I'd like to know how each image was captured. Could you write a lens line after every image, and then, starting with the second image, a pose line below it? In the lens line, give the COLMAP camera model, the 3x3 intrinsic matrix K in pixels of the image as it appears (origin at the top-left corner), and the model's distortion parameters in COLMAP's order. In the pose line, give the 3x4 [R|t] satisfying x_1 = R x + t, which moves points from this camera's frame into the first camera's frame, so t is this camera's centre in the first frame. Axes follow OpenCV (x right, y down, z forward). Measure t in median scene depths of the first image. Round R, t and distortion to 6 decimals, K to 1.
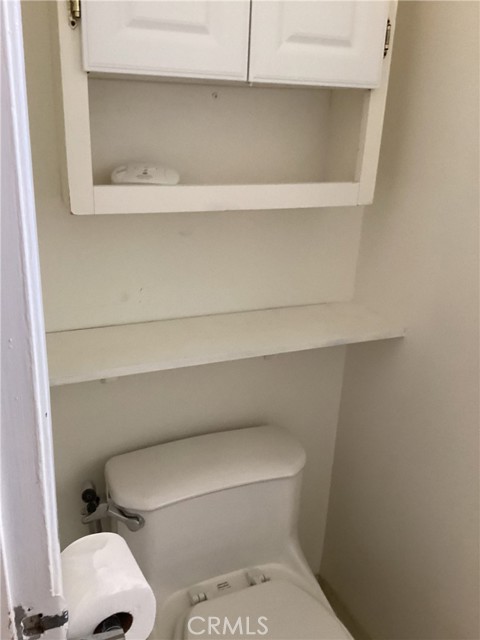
lens RADIAL K [[585.9, 0, 240.0], [0, 585.9, 320.0], [0, 0, 1]] dist [0.101273, -0.175576]
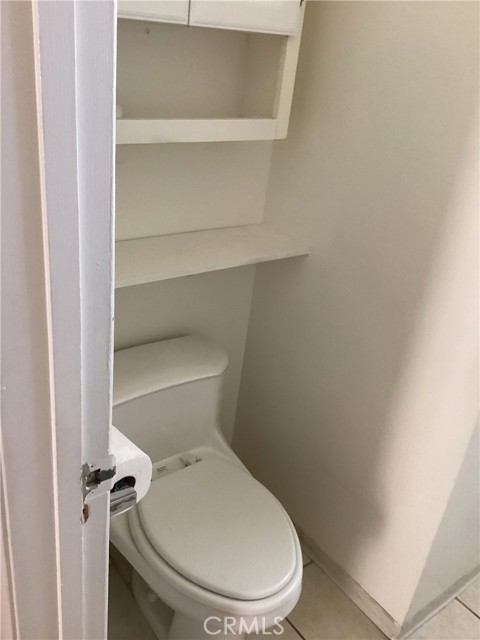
lens RADIAL K [[575.3, 0, 240.0], [0, 575.3, 320.0], [0, 0, 1]] dist [0.088531, -0.186401]
pose [[0.974966, -0.046099, 0.217521, -0.117434], [0.015684, 0.990094, 0.139530, -0.004558], [-0.221798, -0.132626, 0.966031, -0.110765]]
